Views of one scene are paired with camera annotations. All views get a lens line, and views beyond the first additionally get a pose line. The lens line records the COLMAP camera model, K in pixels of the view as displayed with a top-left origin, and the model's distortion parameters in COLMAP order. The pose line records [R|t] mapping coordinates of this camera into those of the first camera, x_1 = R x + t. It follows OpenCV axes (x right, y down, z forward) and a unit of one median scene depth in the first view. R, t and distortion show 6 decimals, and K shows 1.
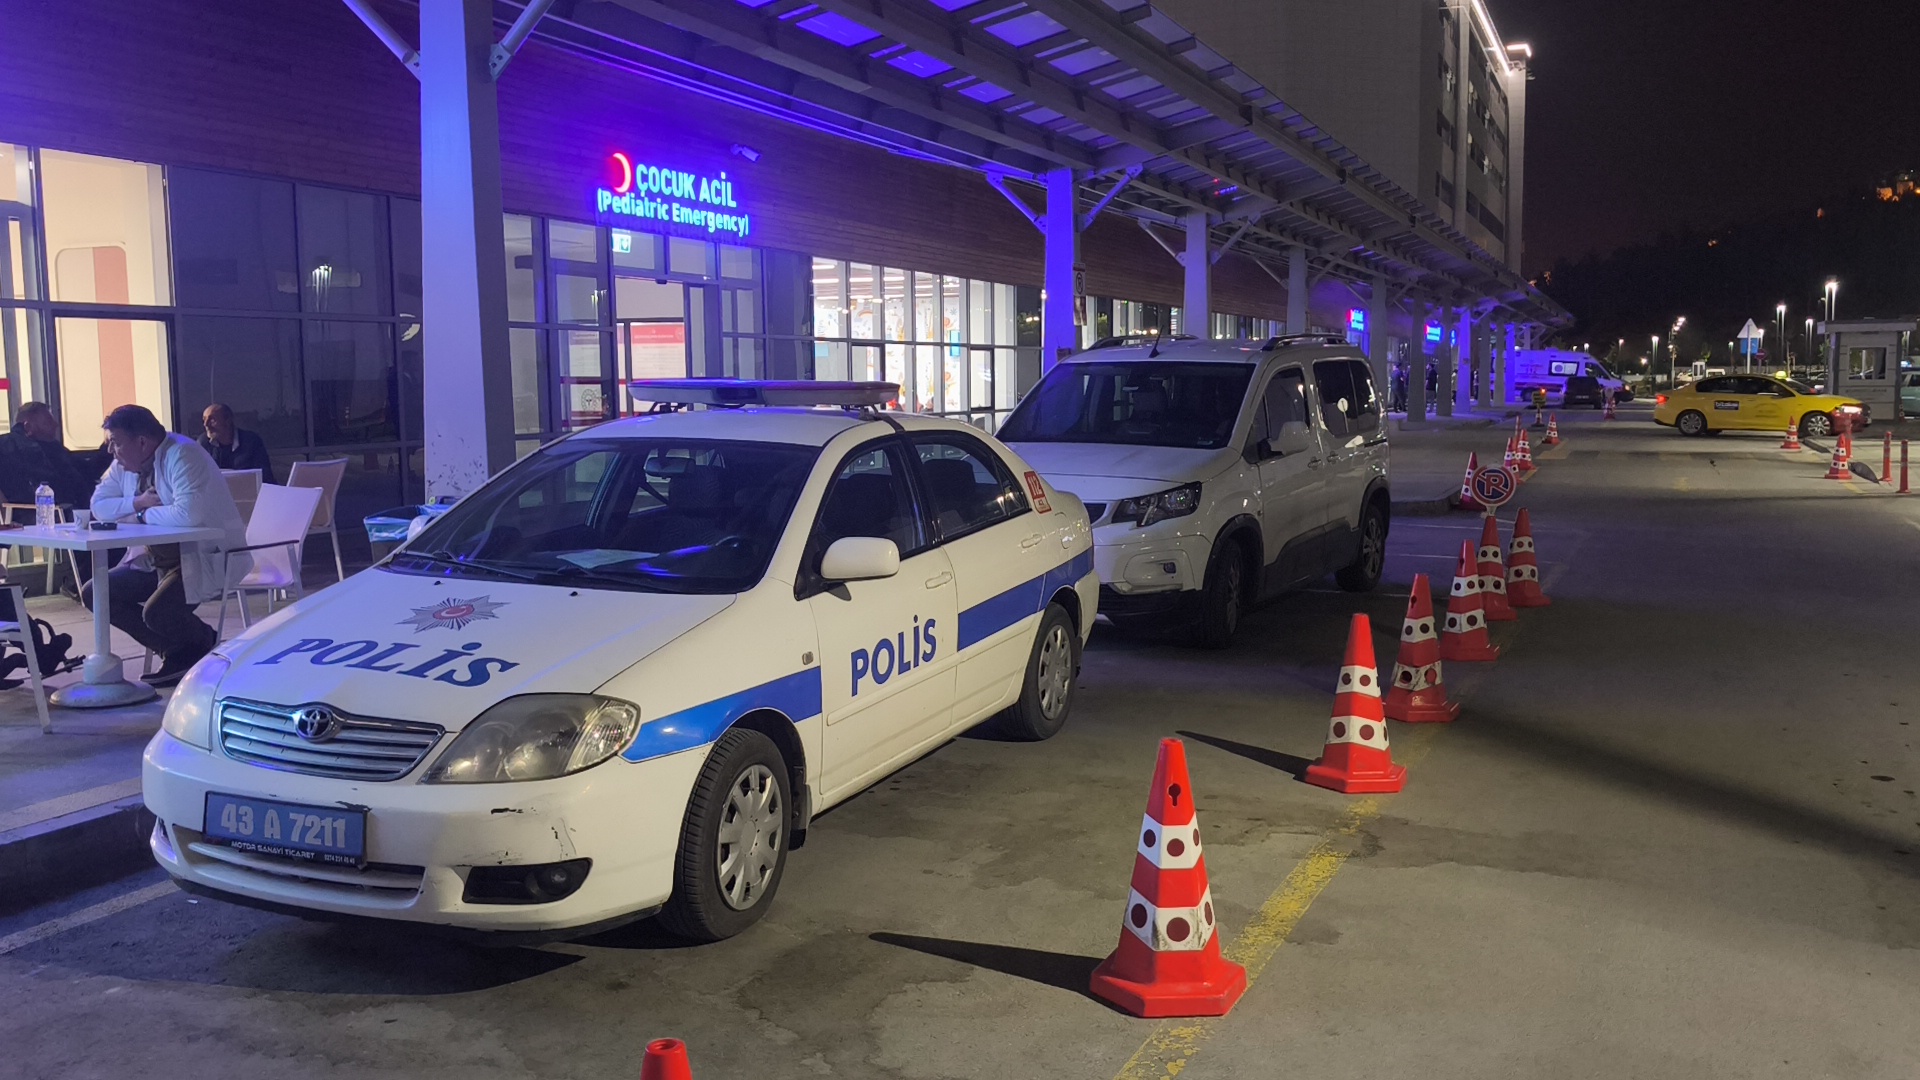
lens RADIAL K [[1664.4, 0, 964.9], [0, 1664.4, 537.8], [0, 0, 1]] dist [0.041224, -0.027050]
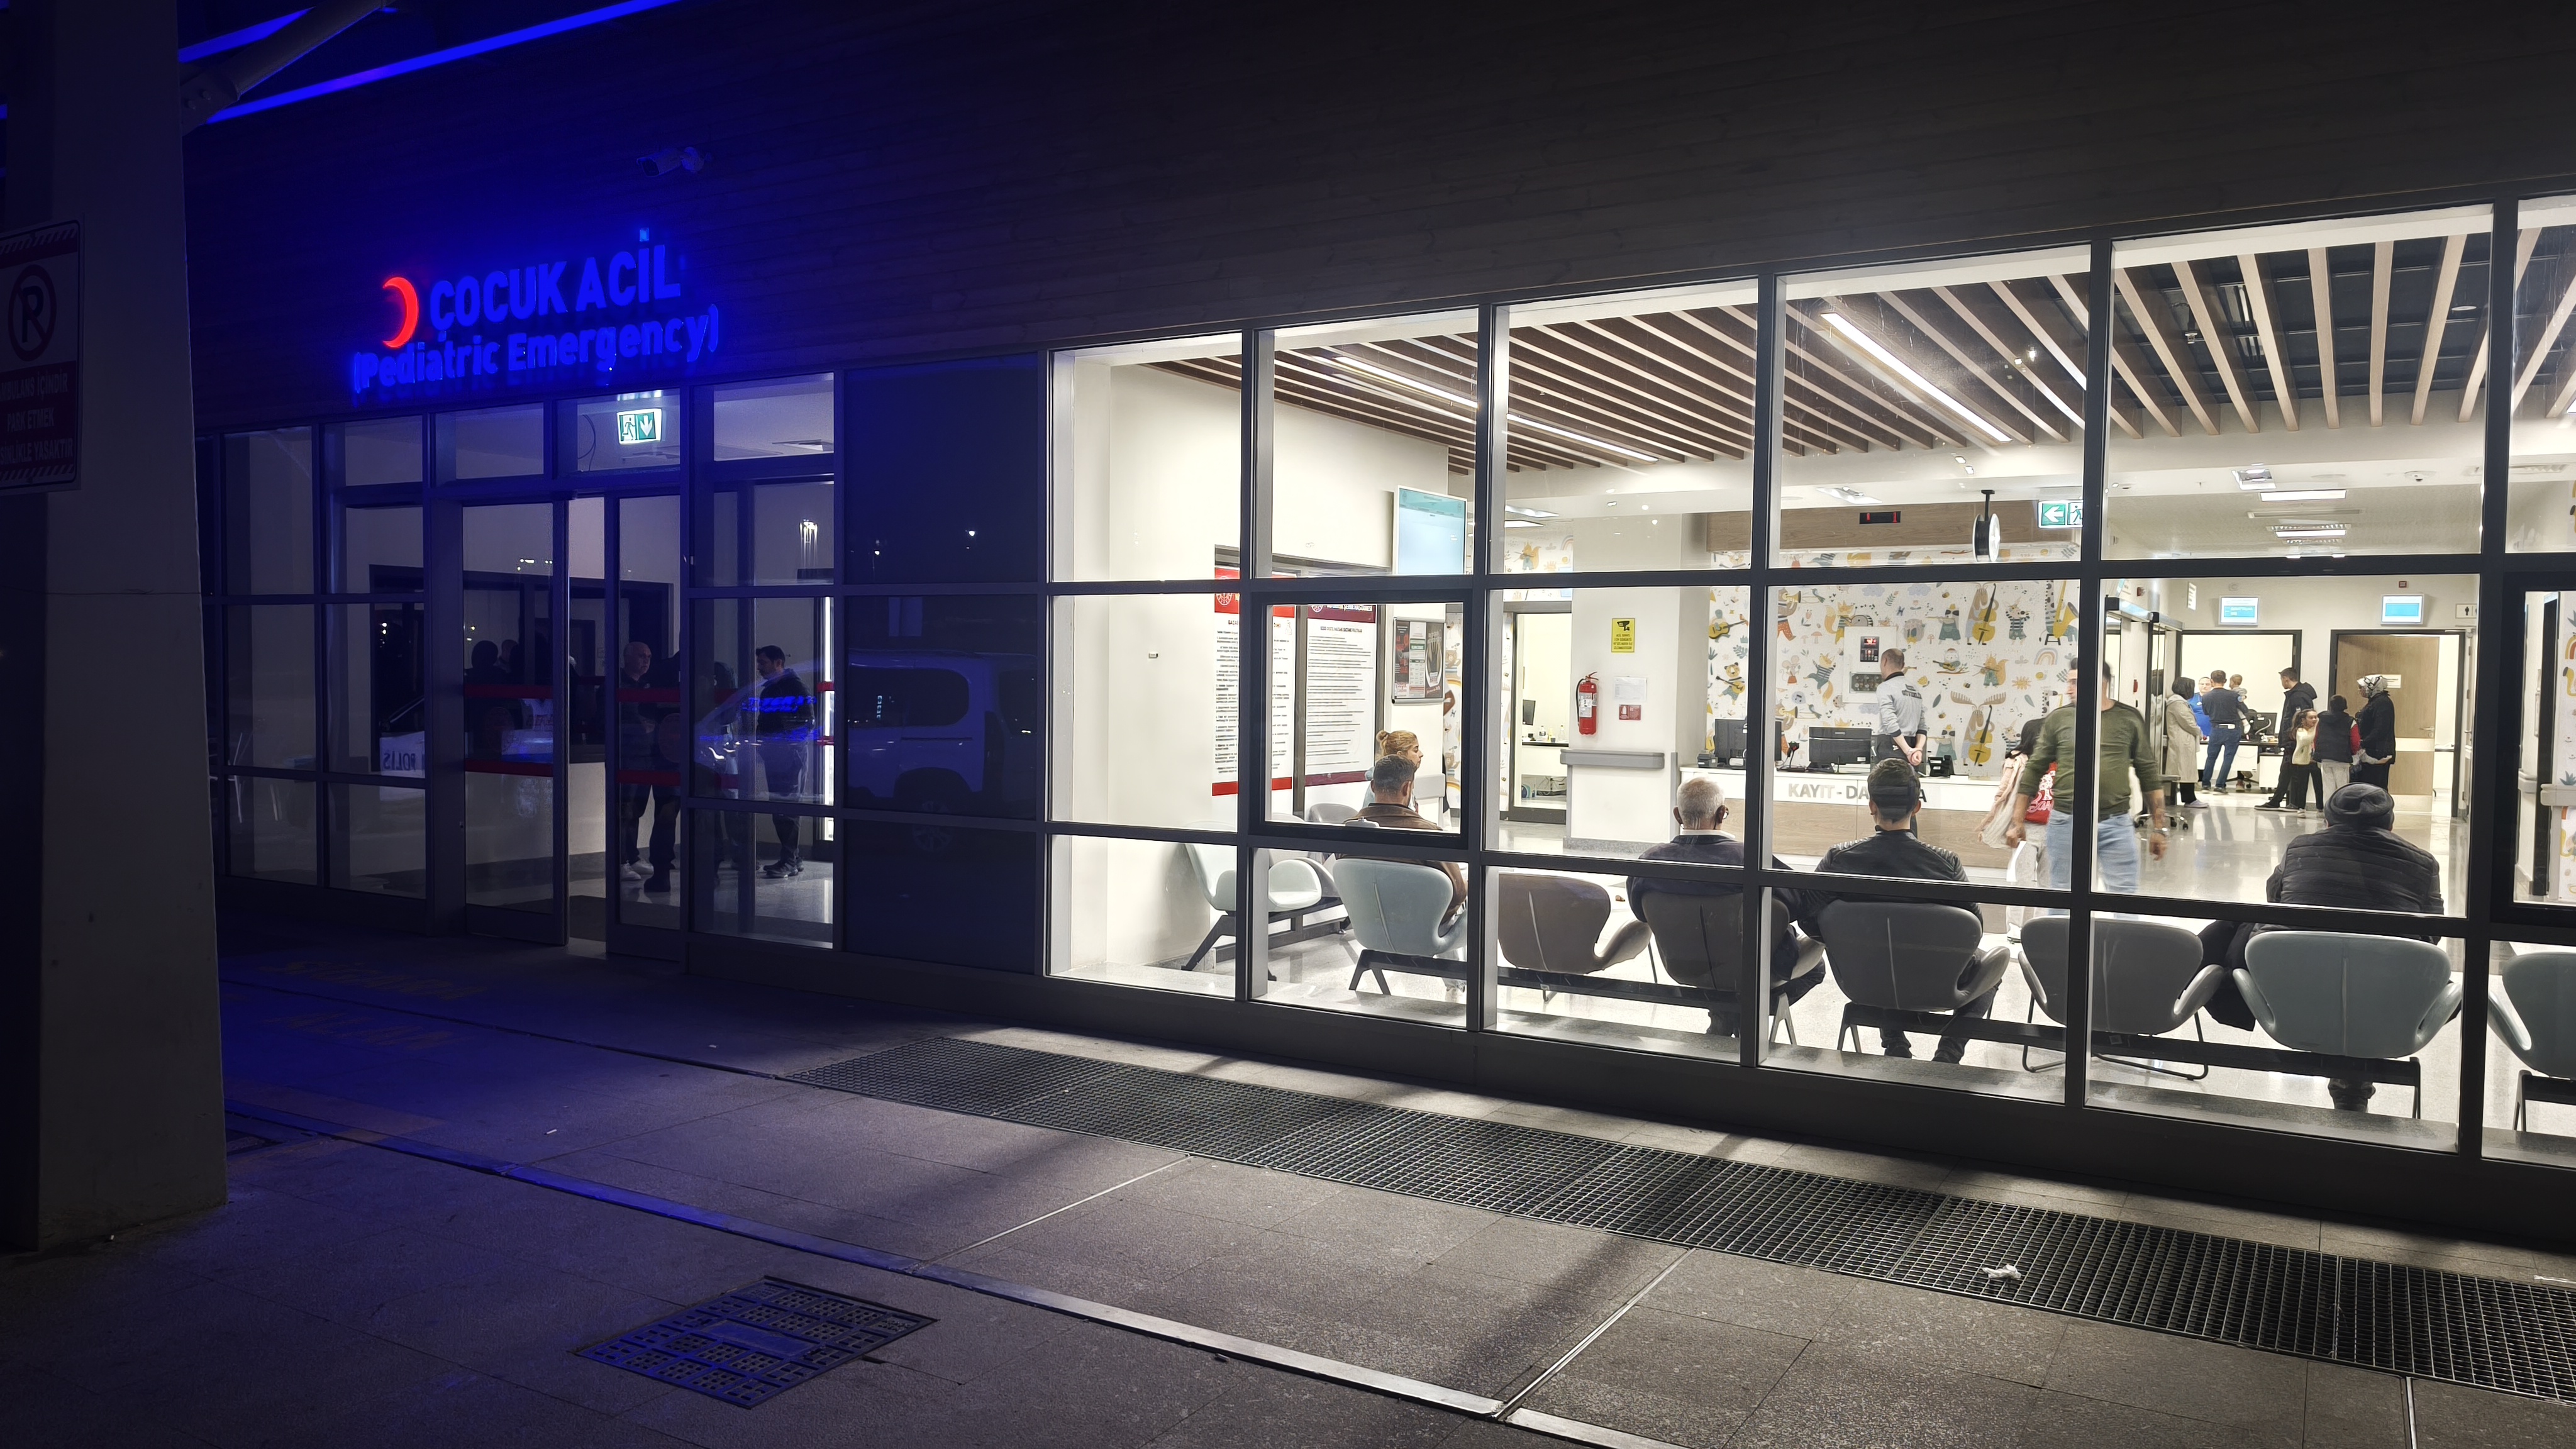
lens RADIAL K [[1787.0, 0, 1282.4], [0, 1787.0, 737.0], [0, 0, 1]] dist [0.013986, -0.012992]
pose [[-0.148716, 0.050105, -0.987610, 0.308956], [-0.100689, 0.992758, 0.065528, -0.137545], [0.983740, 0.109187, -0.142594, 1.280418]]
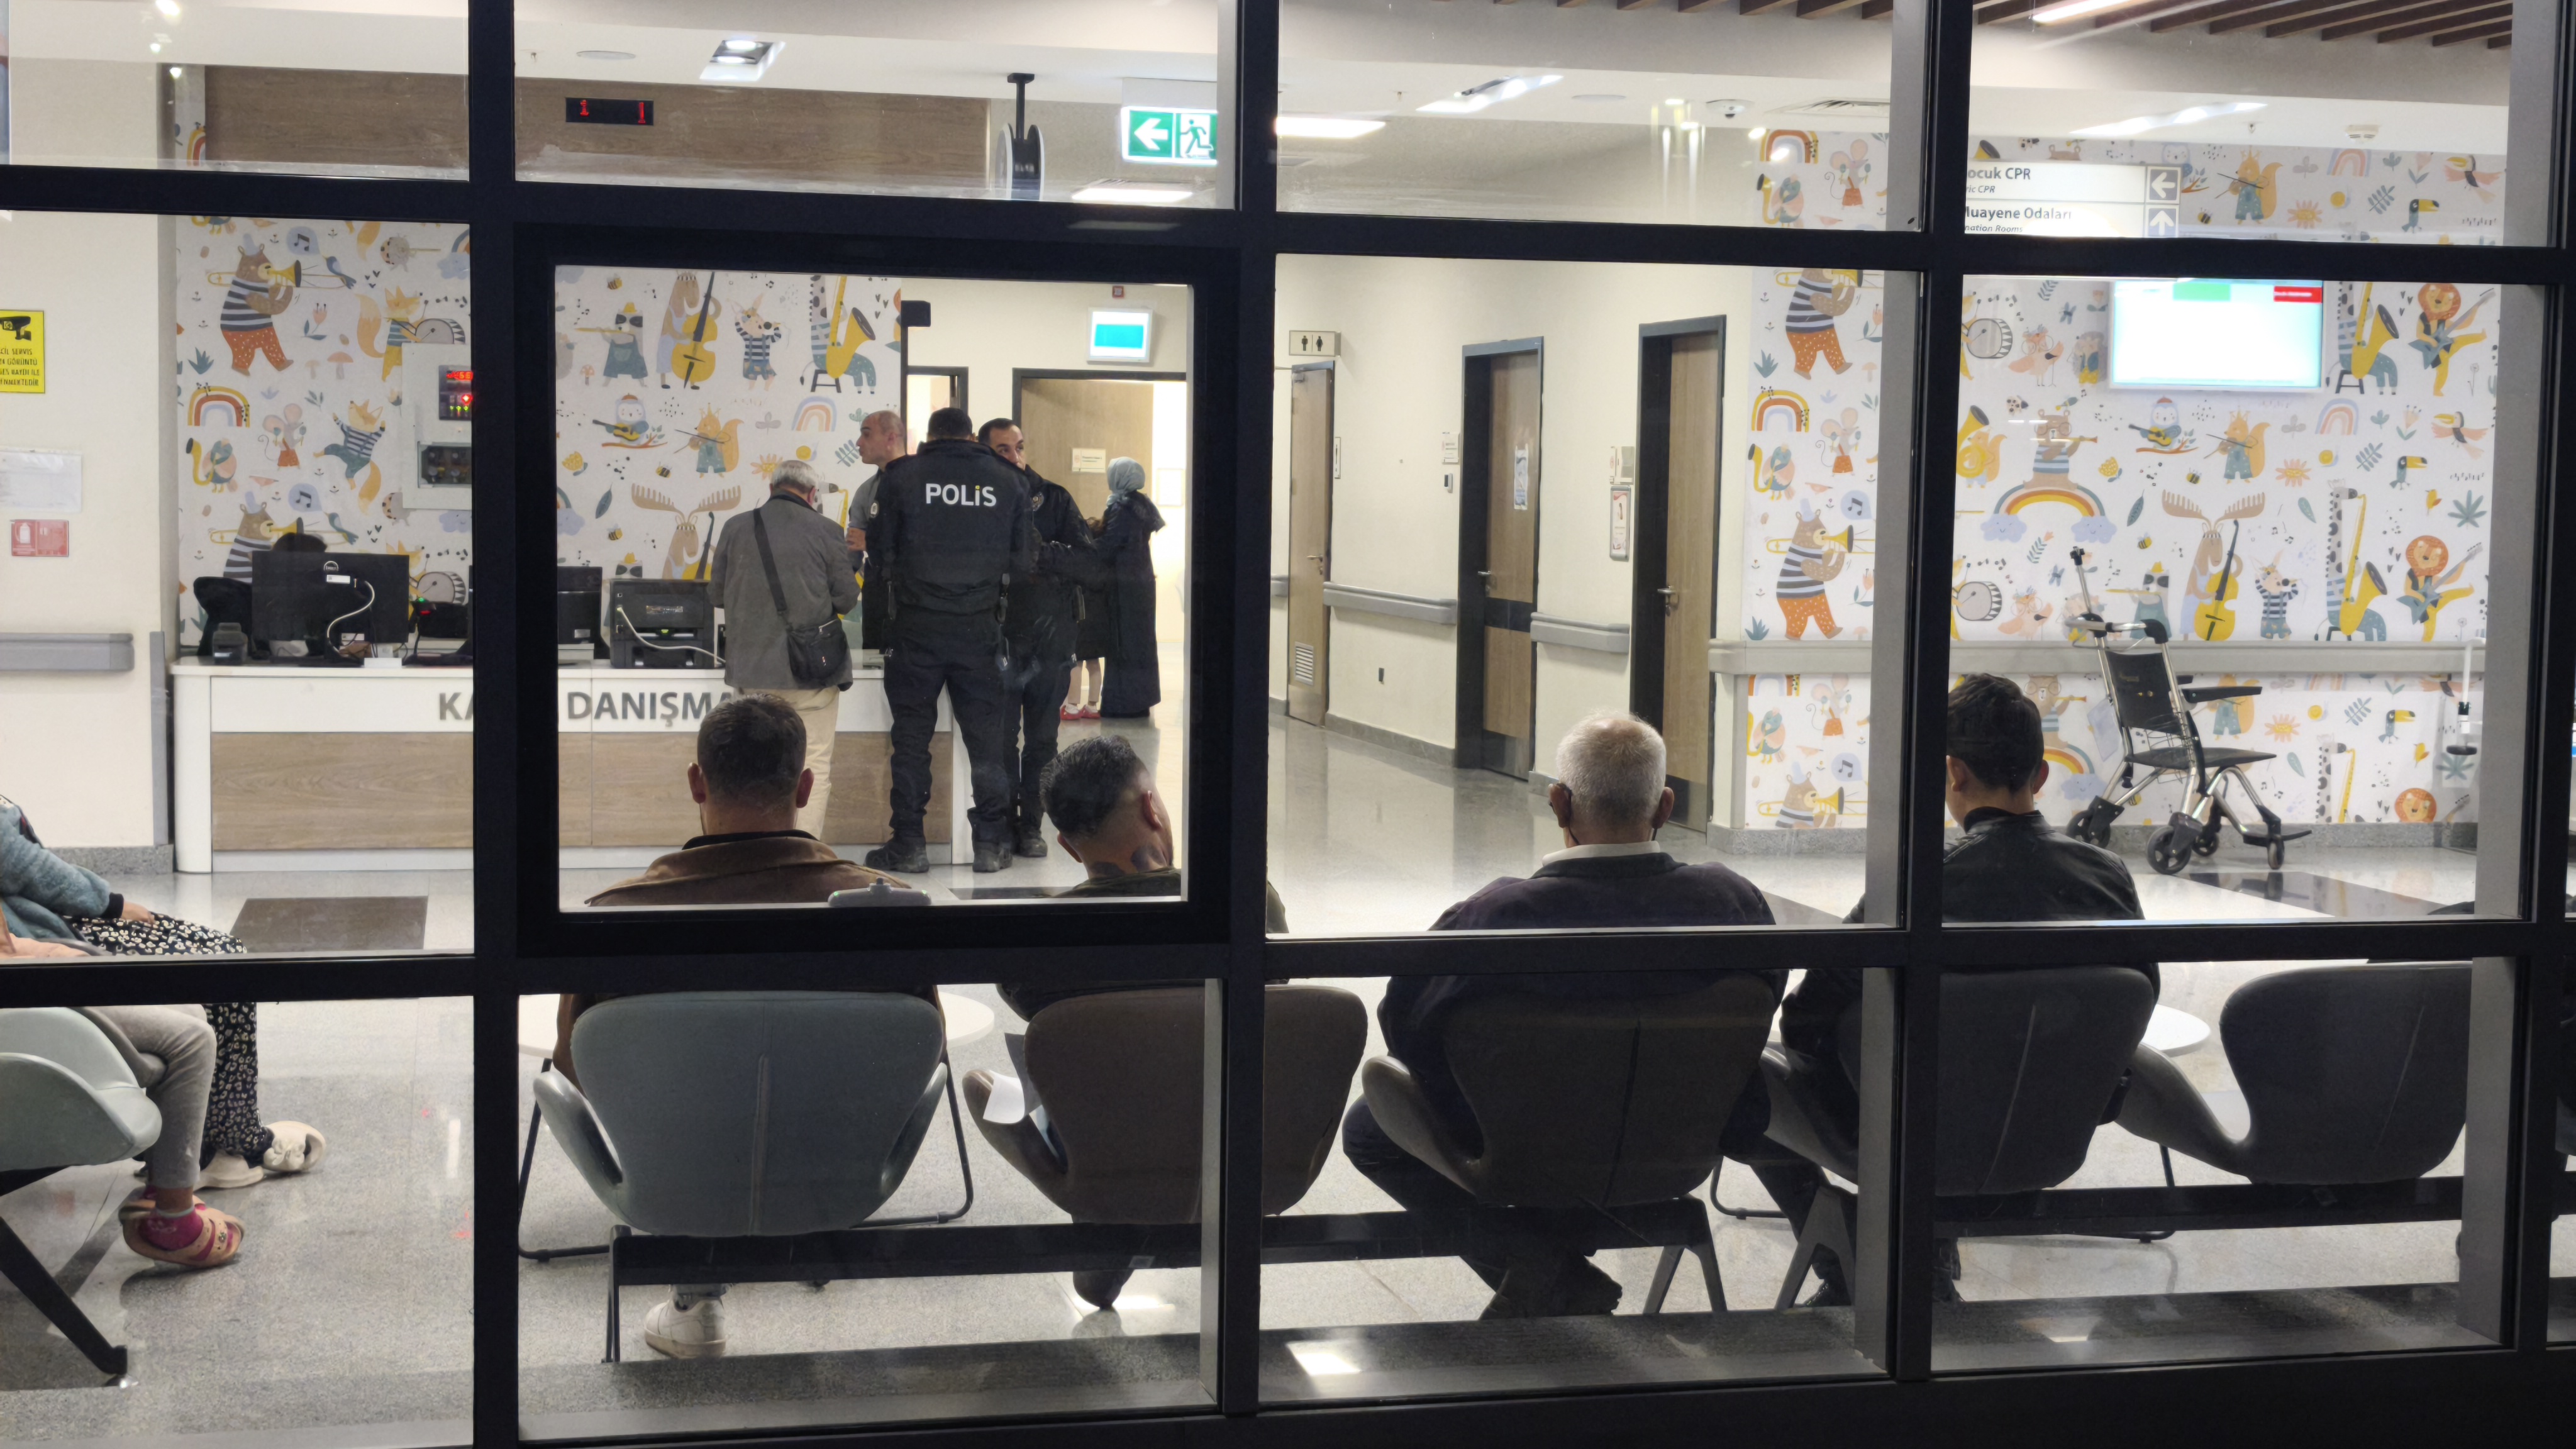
lens RADIAL K [[3556.3, 0, 1342.4], [0, 3556.3, 709.8], [0, 0, 1]] dist [0.052864, 0.000000]
pose [[0.597521, 0.079185, -0.797934, 0.162452], [-0.098705, 0.994807, 0.024808, -0.119368], [0.795755, 0.063936, 0.602234, 1.101752]]
